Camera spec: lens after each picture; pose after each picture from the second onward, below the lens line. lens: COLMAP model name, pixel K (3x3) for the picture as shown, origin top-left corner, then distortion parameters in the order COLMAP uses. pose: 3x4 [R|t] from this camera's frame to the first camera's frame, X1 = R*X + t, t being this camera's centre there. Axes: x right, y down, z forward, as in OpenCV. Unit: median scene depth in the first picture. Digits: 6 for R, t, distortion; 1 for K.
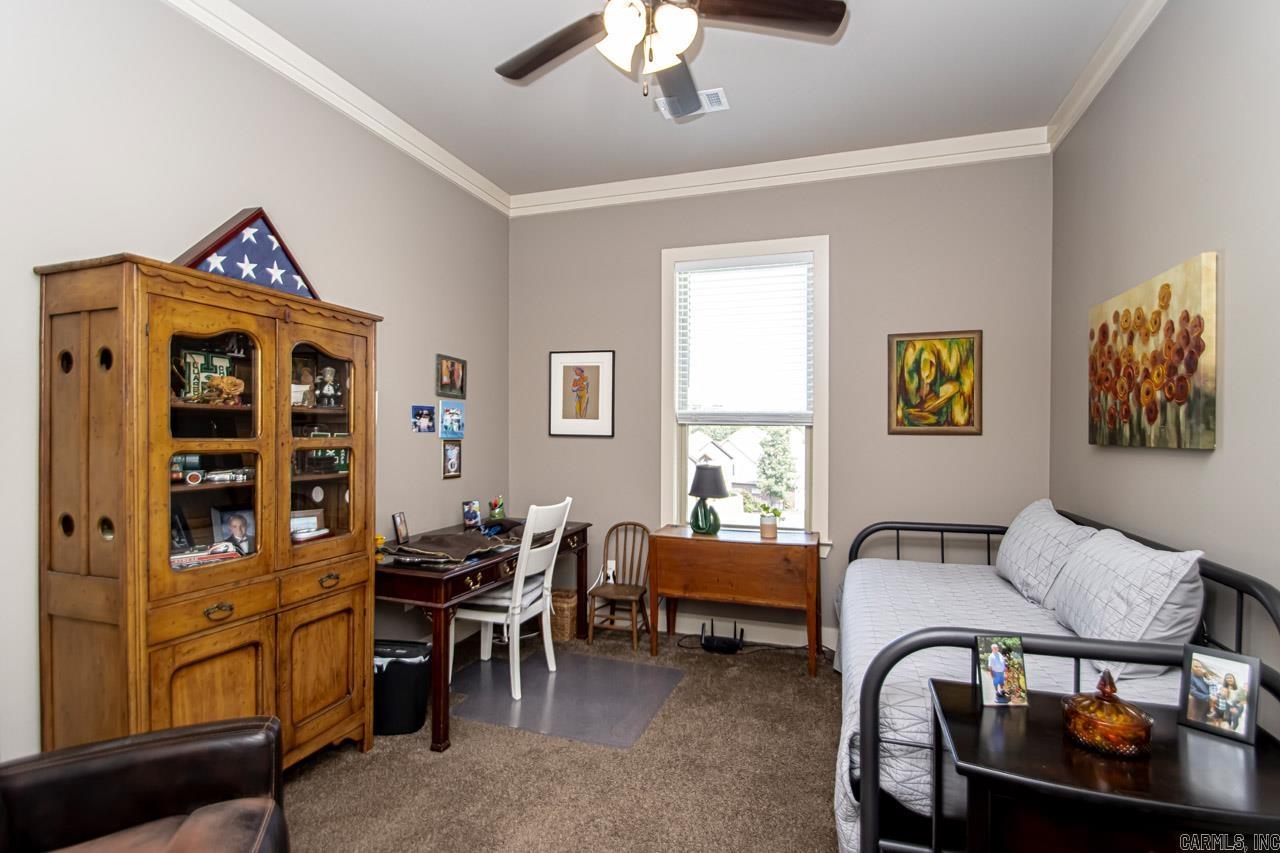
lens RADIAL K [[591.2, 0, 652.0], [0, 591.2, 429.0], [0, 0, 1]] dist [0.024425, -0.021805]
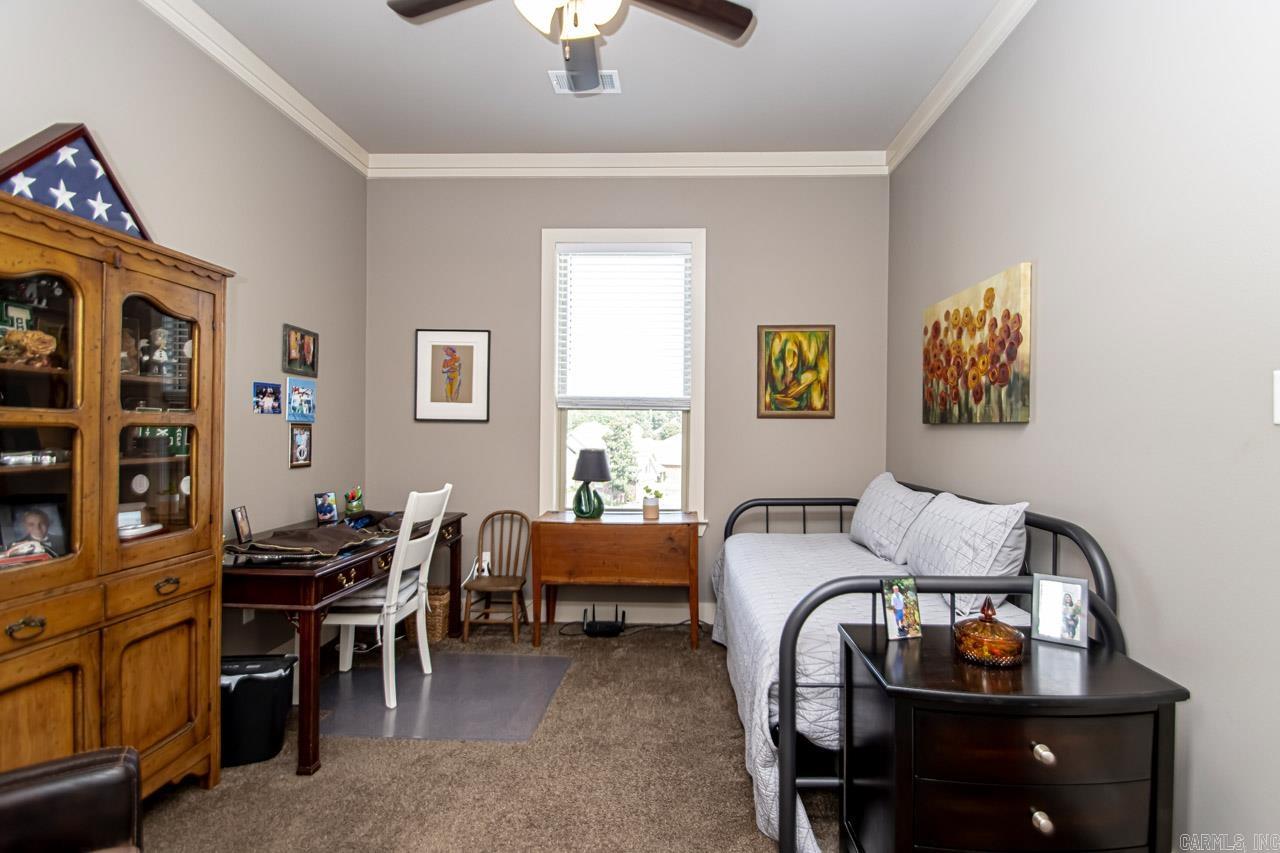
lens RADIAL K [[597.7, 0, 644.4], [0, 597.7, 425.1], [0, 0, 1]] dist [0.021915, -0.020536]
pose [[0.960383, 0.000132, 0.278683, -0.131849], [0.001585, 0.999981, -0.005934, 0.035898], [-0.278678, 0.006141, 0.960365, 0.013338]]
